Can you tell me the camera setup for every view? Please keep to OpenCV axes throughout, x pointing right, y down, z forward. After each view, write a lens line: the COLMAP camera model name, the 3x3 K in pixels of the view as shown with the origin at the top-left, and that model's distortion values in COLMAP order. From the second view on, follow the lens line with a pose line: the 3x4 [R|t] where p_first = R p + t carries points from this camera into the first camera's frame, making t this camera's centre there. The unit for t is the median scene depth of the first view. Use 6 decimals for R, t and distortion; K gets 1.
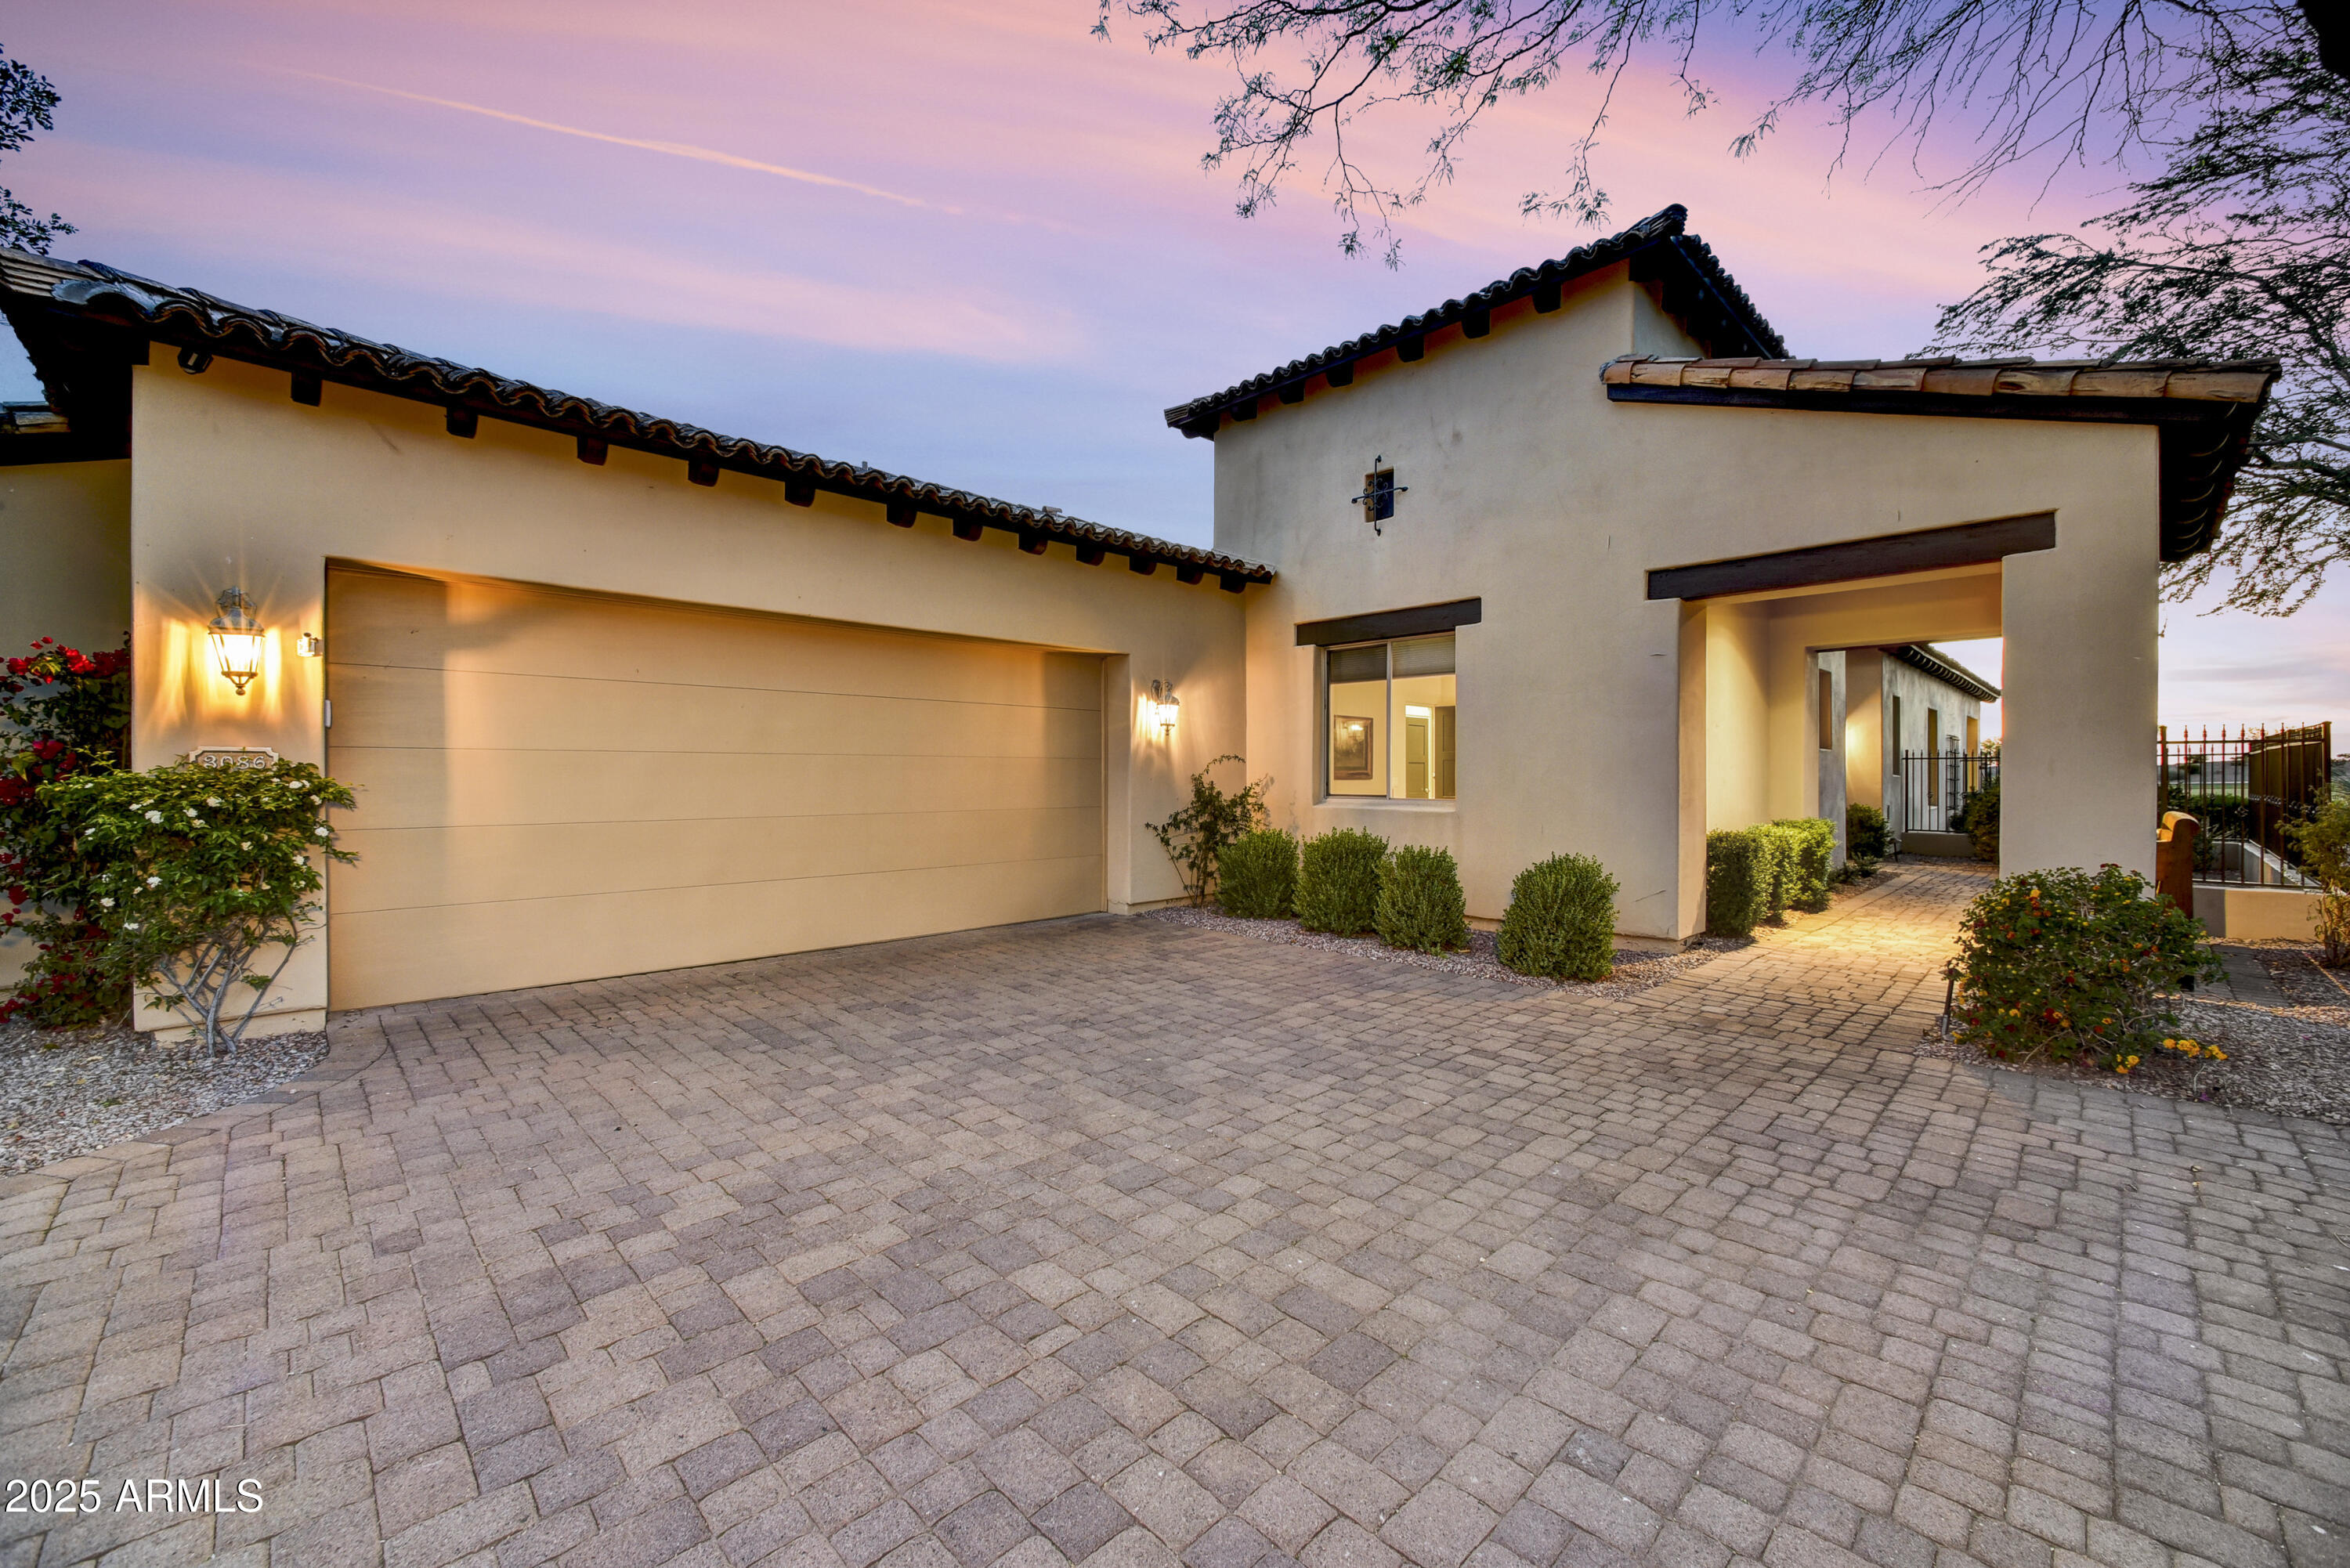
lens RADIAL K [[931.0, 0, 1170.3], [0, 931.0, 783.4], [0, 0, 1]] dist [0.000818, -0.000342]
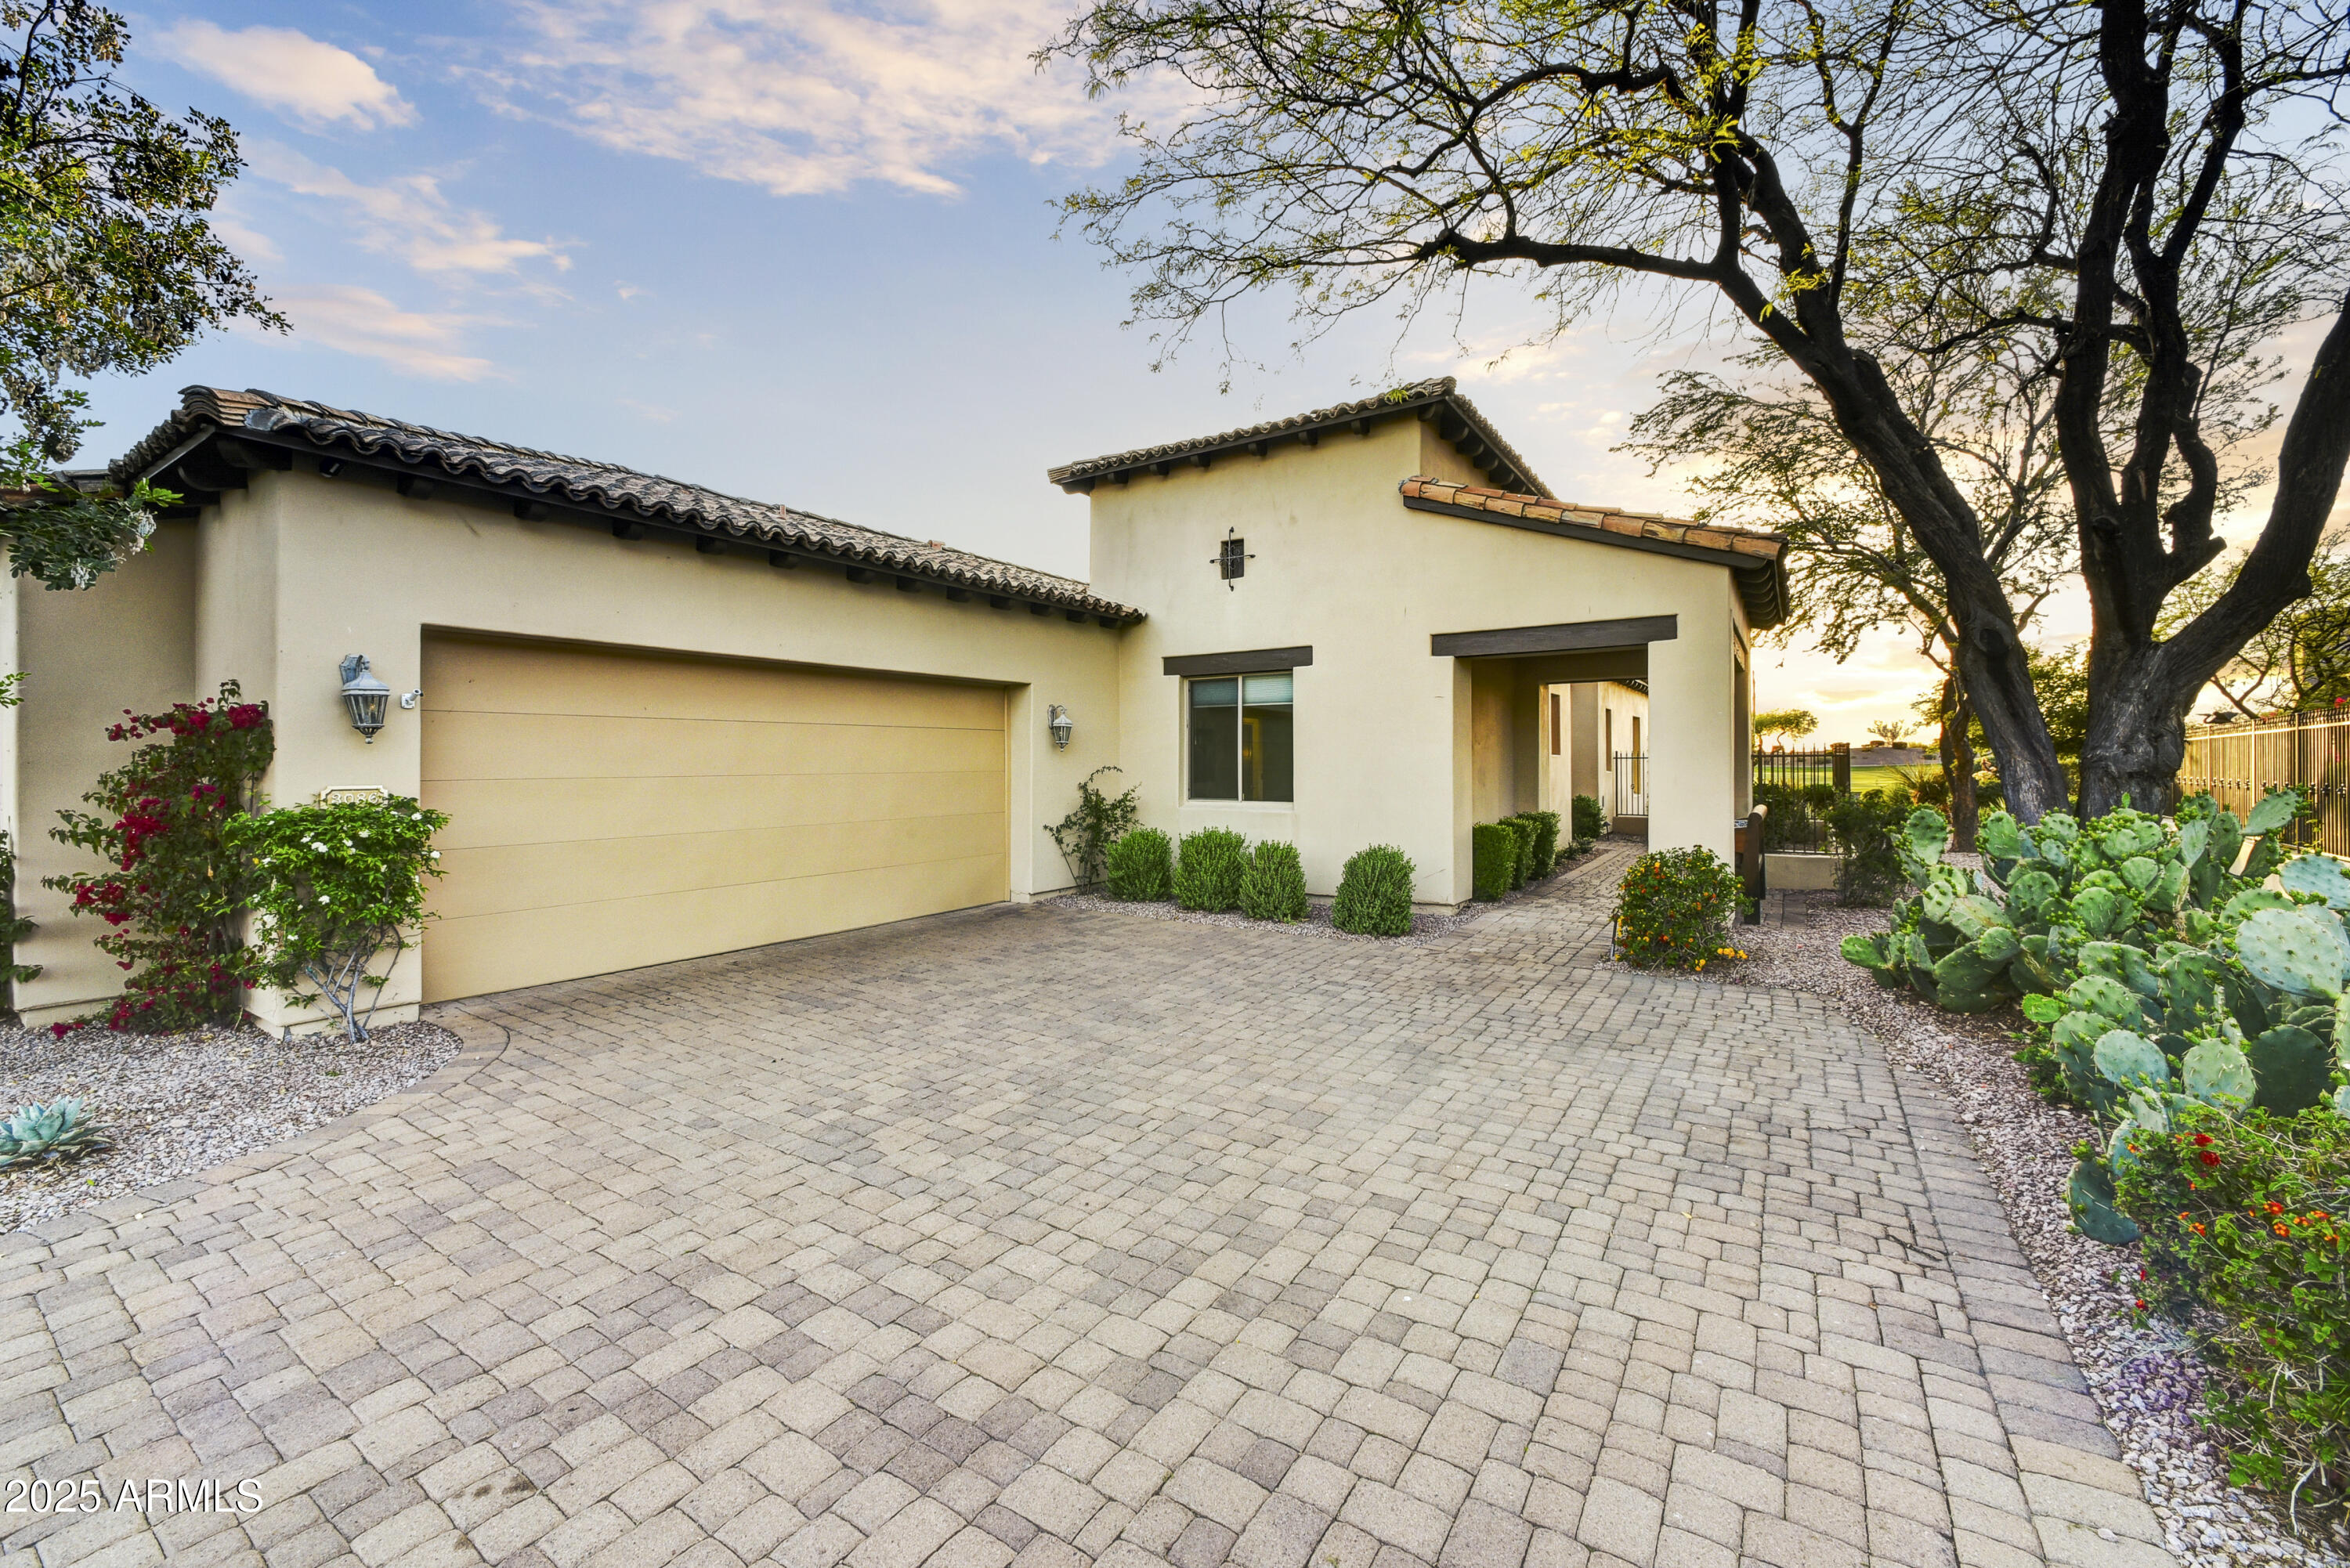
lens RADIAL K [[931.0, 0, 1181.9], [0, 931.0, 773.4], [0, 0, 1]] dist [0.000818, -0.000342]
pose [[0.975930, -0.007668, 0.217947, -0.220363], [0.007354, 0.999970, 0.002252, -0.048271], [-0.217958, -0.000595, 0.975958, -0.385541]]
